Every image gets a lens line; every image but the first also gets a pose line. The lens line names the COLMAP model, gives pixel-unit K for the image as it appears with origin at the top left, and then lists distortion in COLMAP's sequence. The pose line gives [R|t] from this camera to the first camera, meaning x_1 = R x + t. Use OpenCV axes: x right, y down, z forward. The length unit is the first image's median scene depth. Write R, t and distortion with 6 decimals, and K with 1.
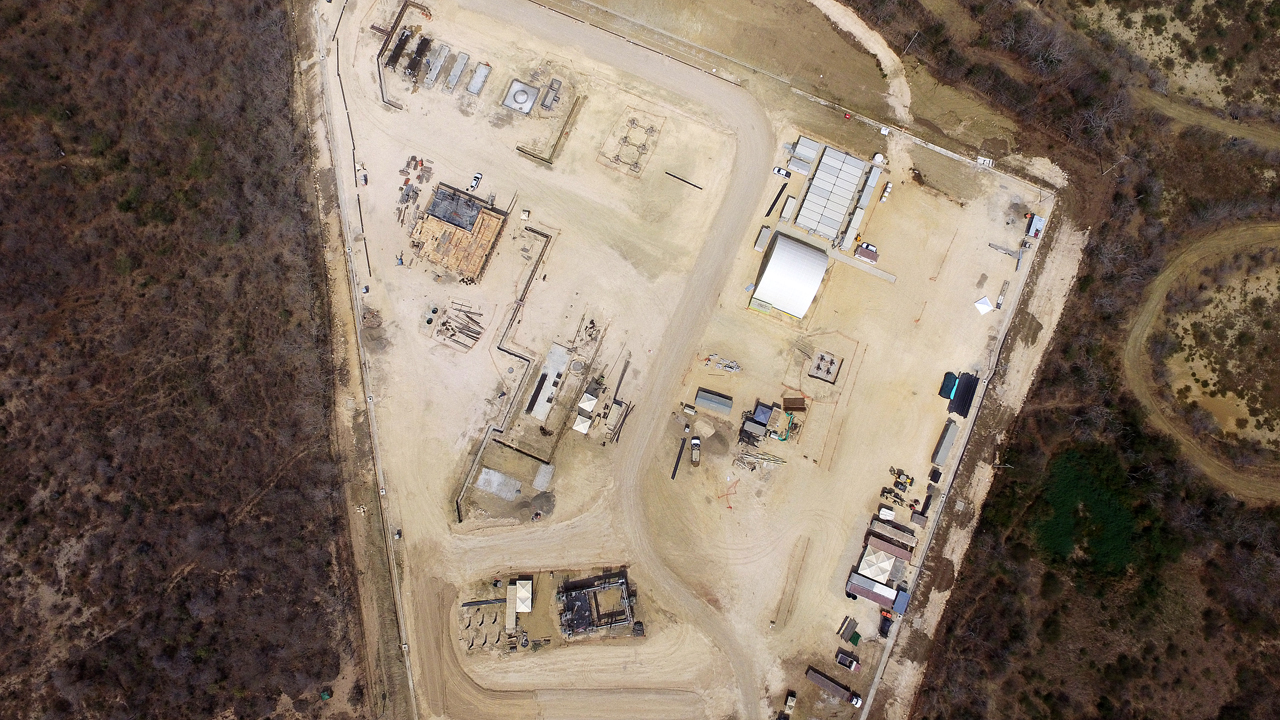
lens RADIAL K [[746.9, 0, 635.1], [0, 746.9, 357.0], [0, 0, 1]] dist [-0.015887, 0.014238]
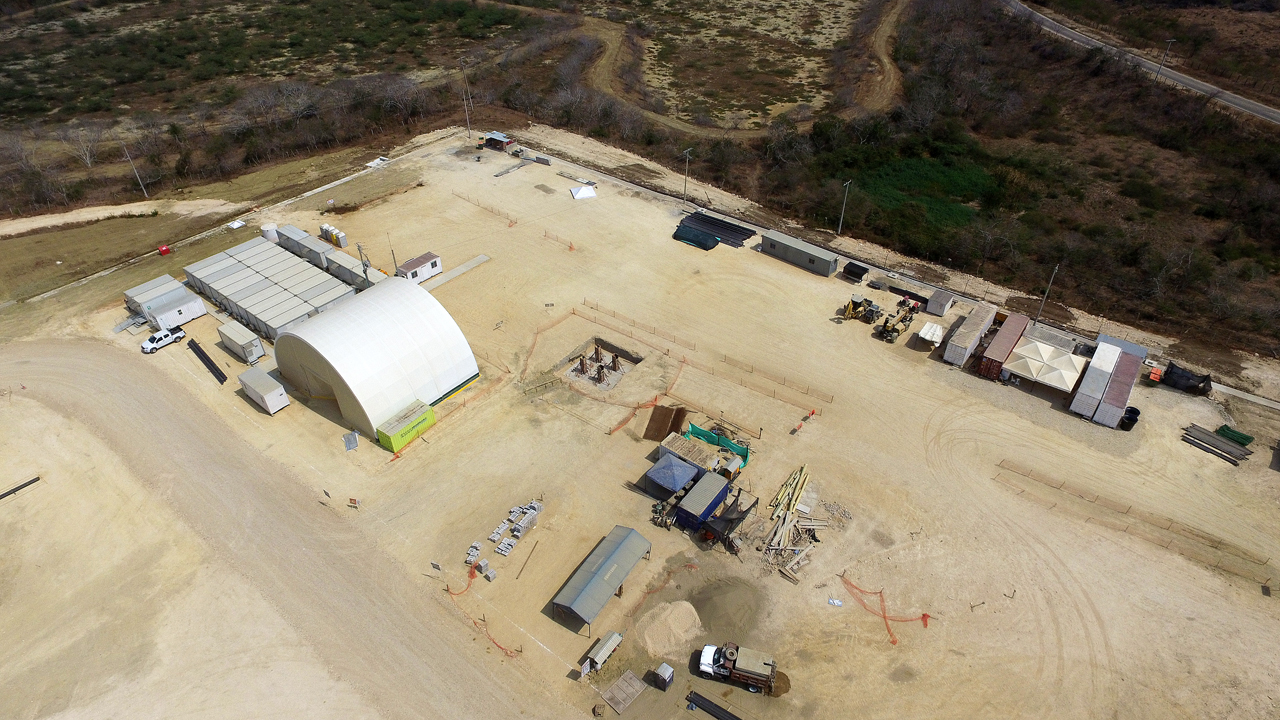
lens RADIAL K [[743.8, 0, 644.2], [0, 743.8, 358.3], [0, 0, 1]] dist [-0.000733, 0.002517]
pose [[0.253871, -0.604993, 0.754674, -0.077075], [0.959924, 0.253359, -0.119809, 0.091261], [-0.118720, 0.754846, 0.645069, 0.696655]]
